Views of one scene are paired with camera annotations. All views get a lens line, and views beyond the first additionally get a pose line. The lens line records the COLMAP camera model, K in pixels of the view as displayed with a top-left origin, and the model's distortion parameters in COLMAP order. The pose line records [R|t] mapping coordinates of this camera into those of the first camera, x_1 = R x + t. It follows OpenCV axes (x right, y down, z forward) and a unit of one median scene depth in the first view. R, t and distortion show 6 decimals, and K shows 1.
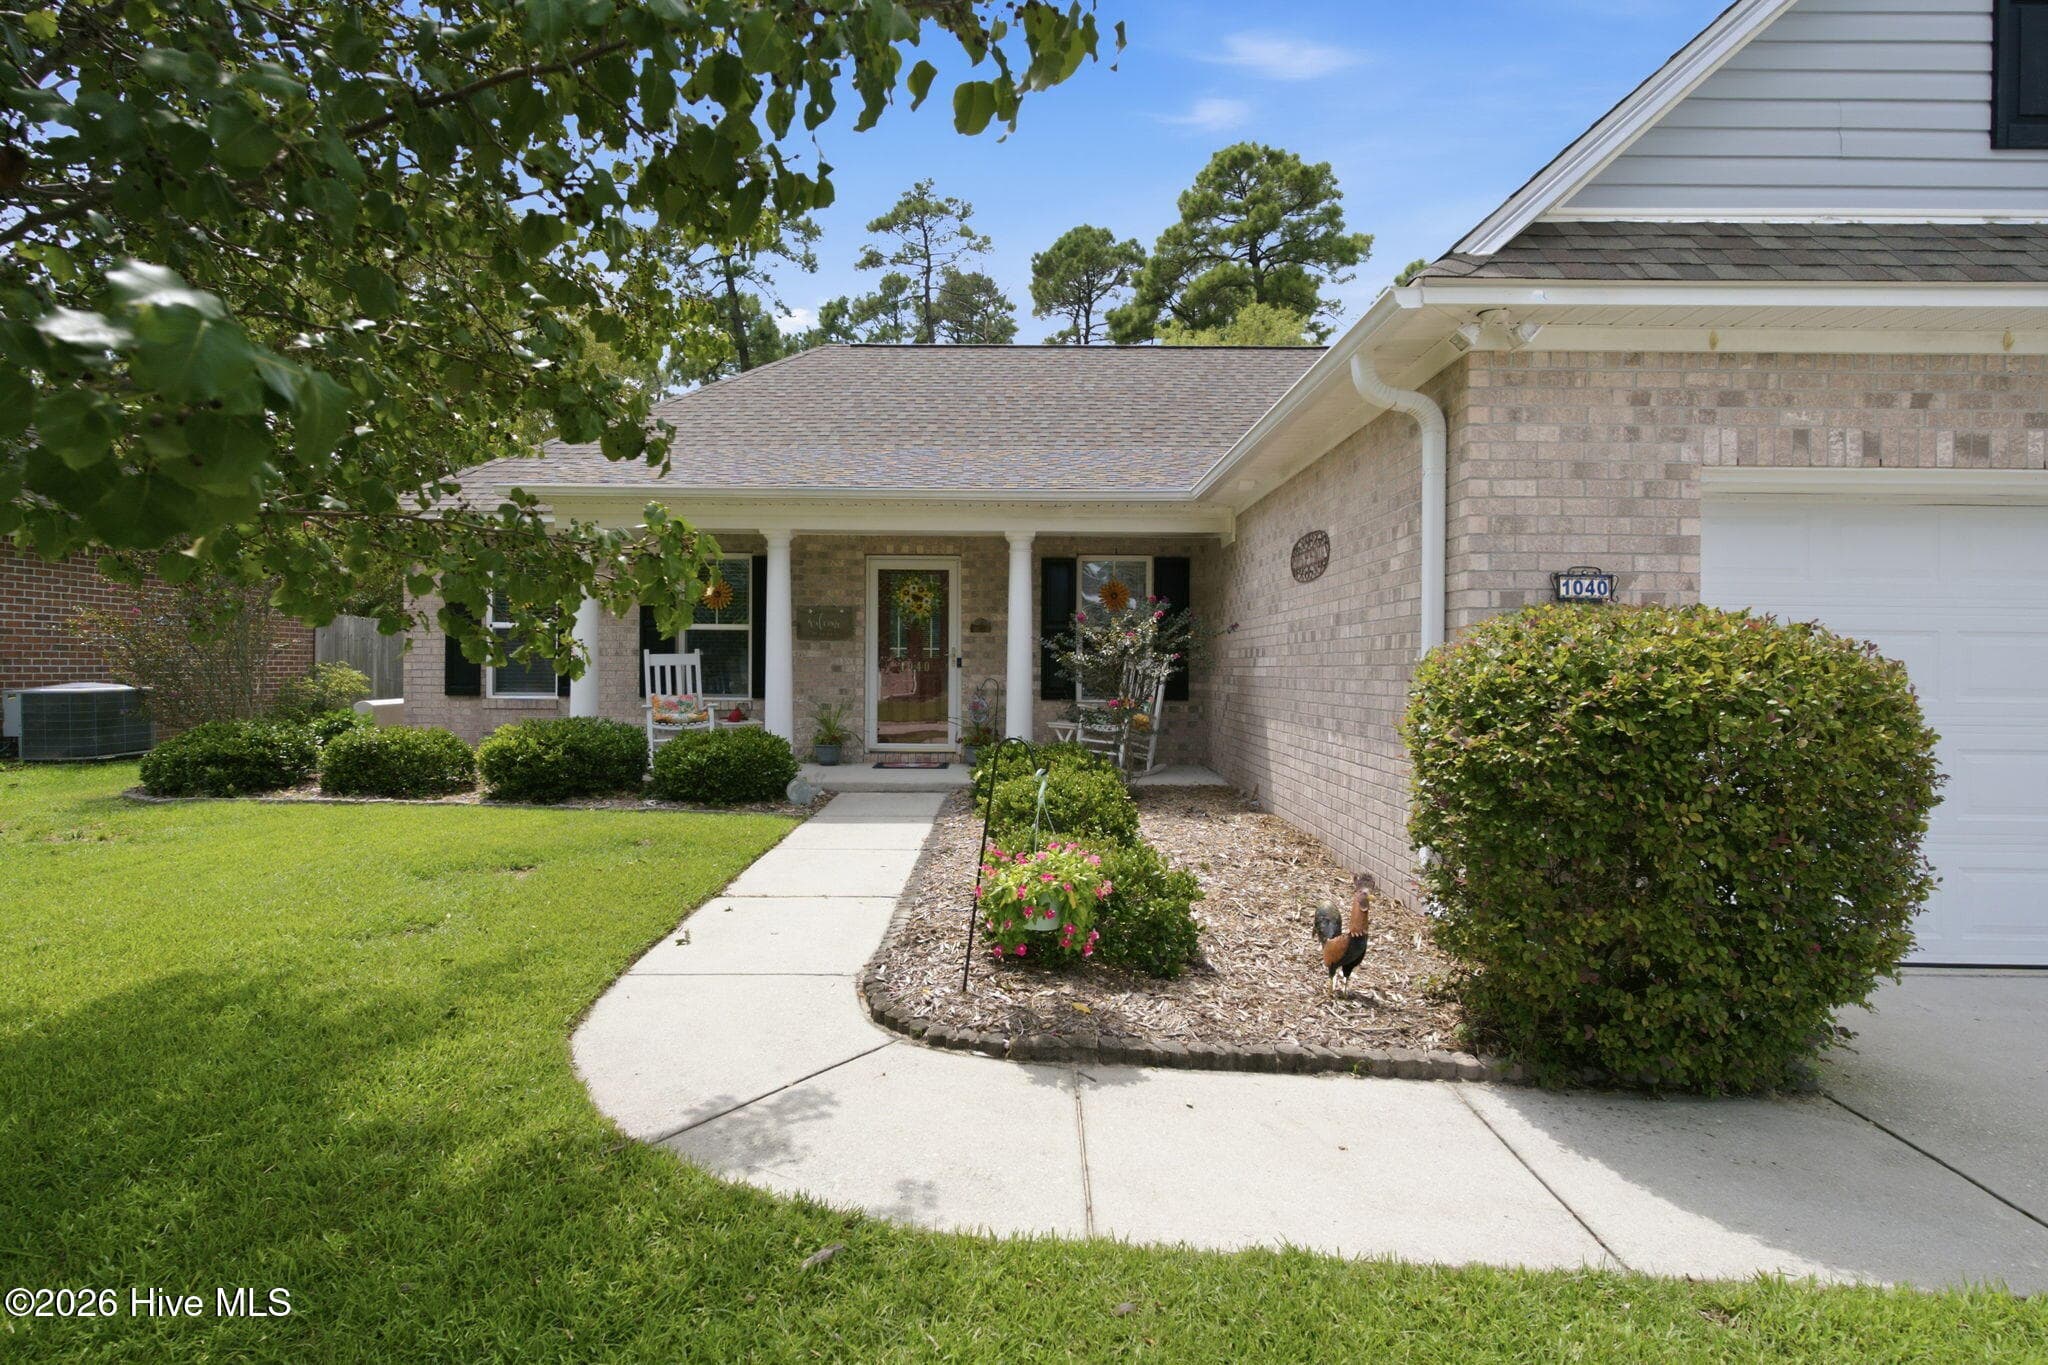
lens RADIAL K [[992.2, 0, 1010.3], [0, 992.2, 672.3], [0, 0, 1]] dist [-0.002707, -0.001091]
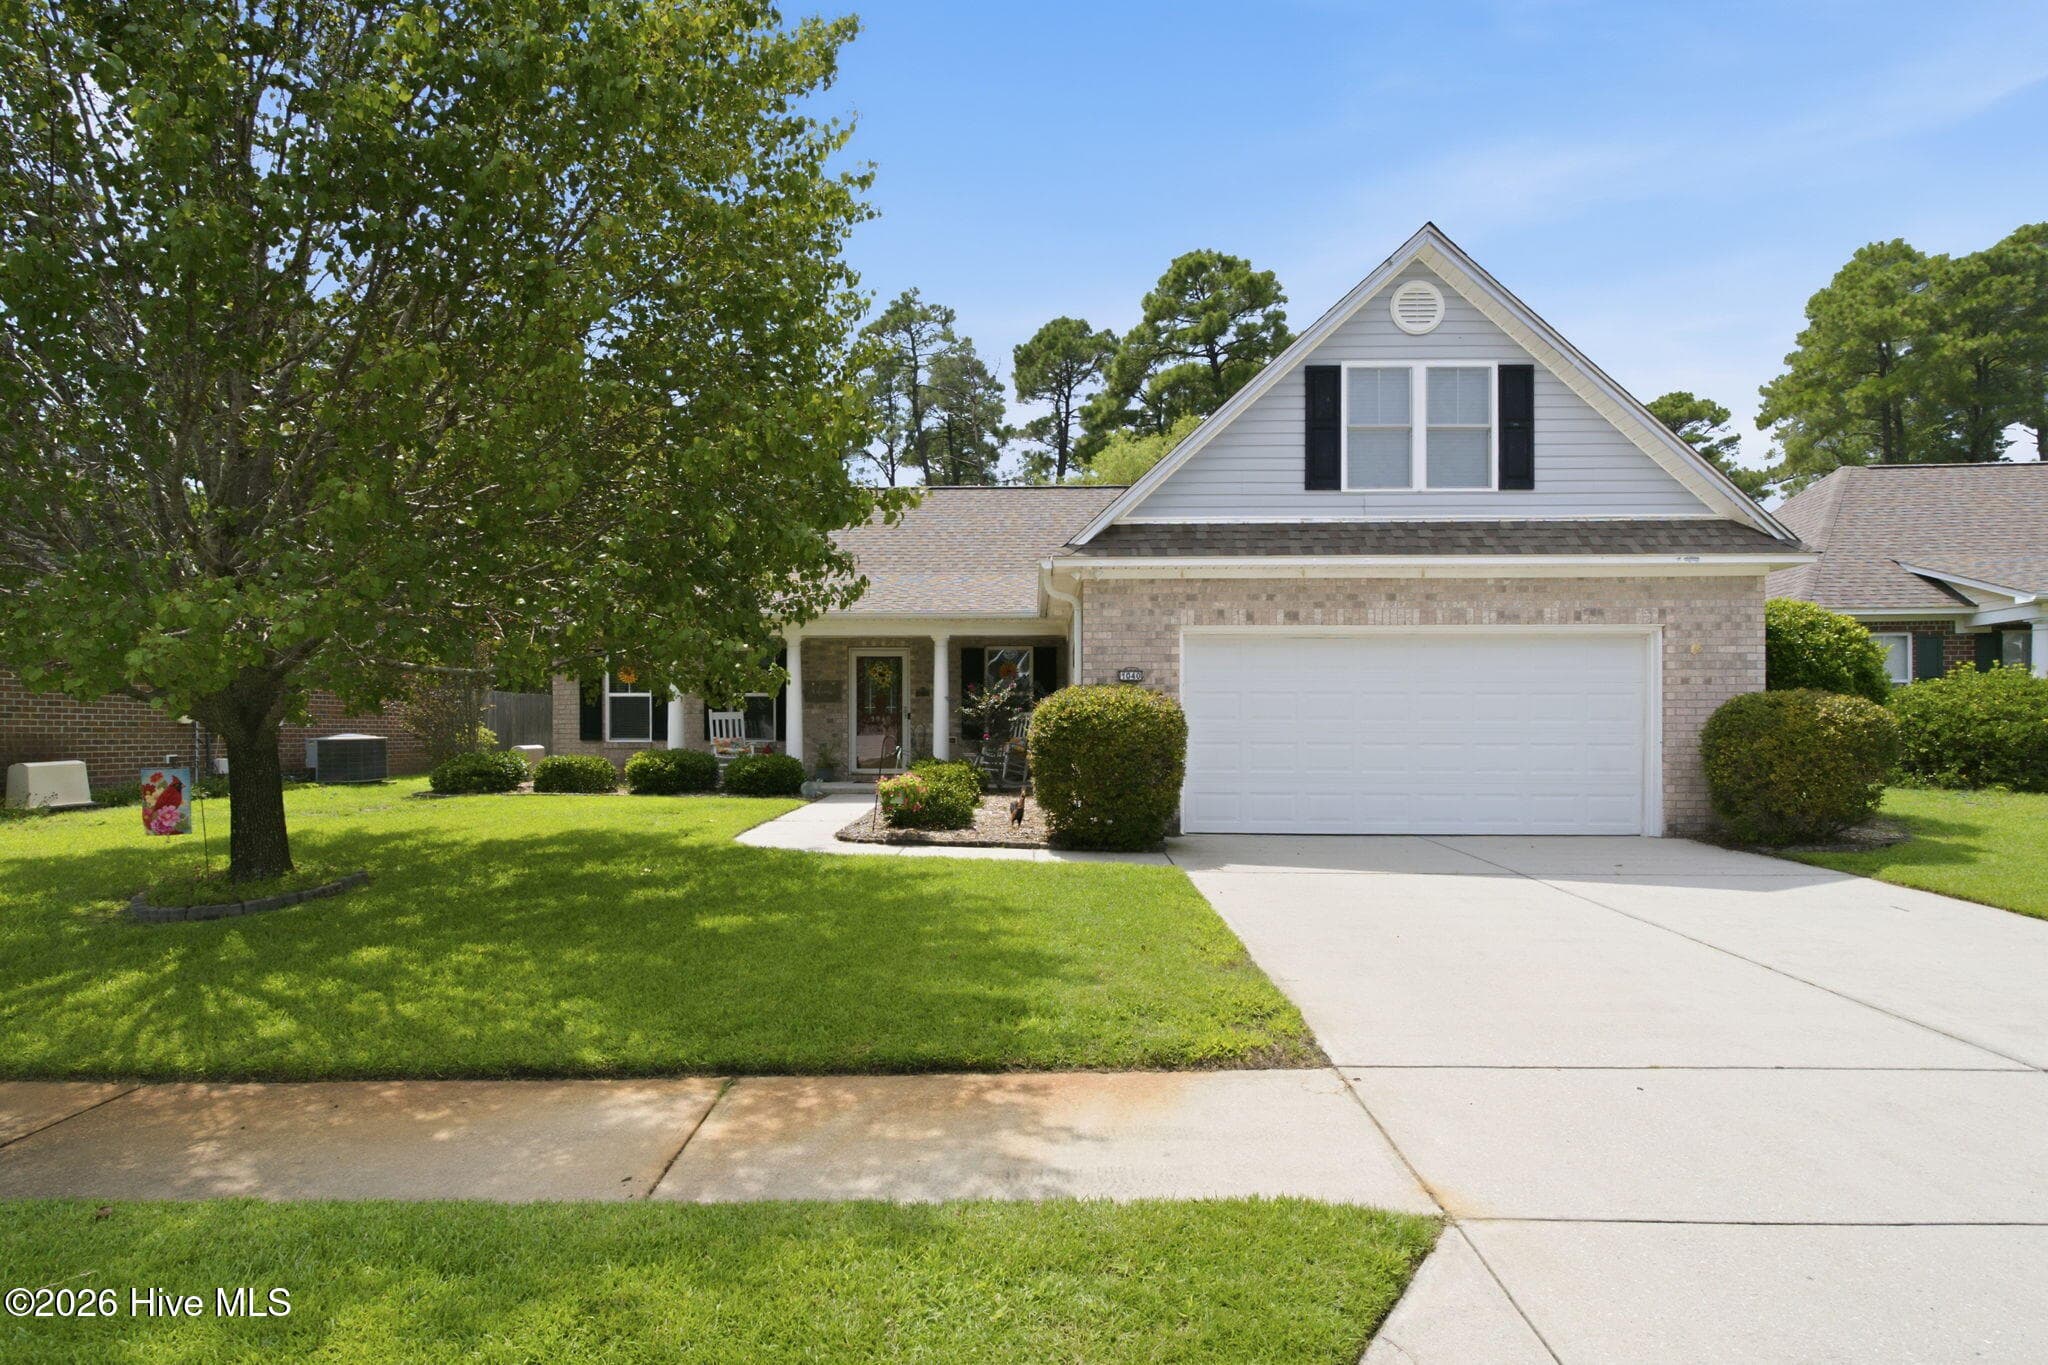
lens RADIAL K [[1046.4, 0, 1021.4], [0, 1046.4, 736.7], [0, 0, 1]] dist [0.025100, -0.021974]
pose [[0.999950, -0.009820, -0.001758, 0.127489], [0.009817, 0.999950, -0.002078, 0.027340], [0.001778, 0.002061, 0.999996, -0.642832]]
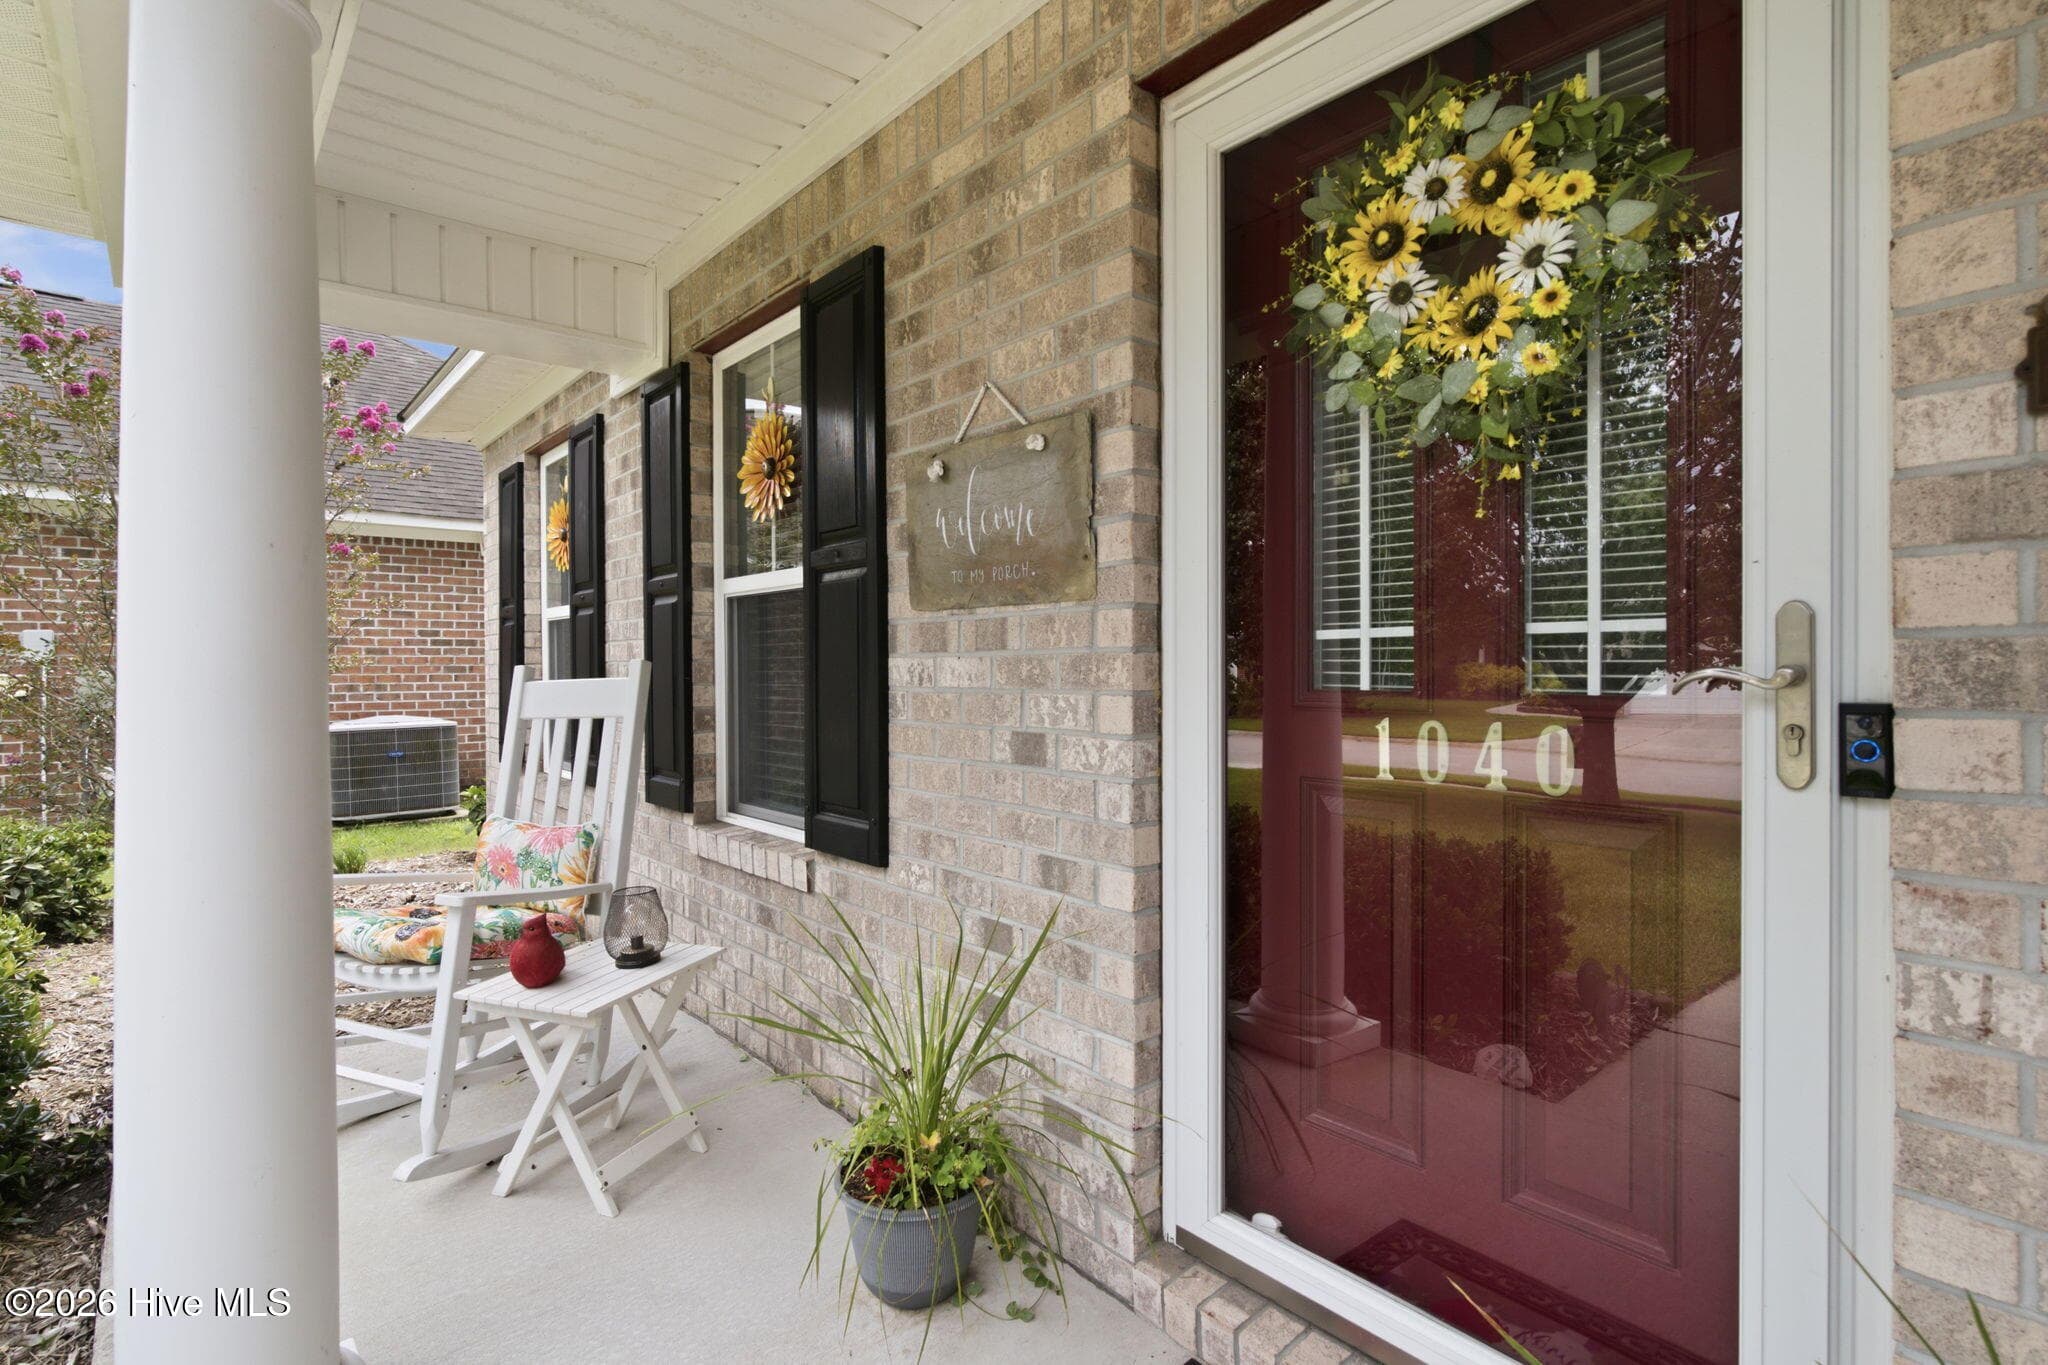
lens RADIAL K [[992.2, 0, 1010.3], [0, 992.2, 672.3], [0, 0, 1]] dist [-0.002707, -0.001091]
pose [[0.652864, -0.006523, -0.757447, -0.032489], [0.004189, 0.999979, -0.005002, -0.017570], [0.757464, 0.000092, 0.652877, 0.873082]]
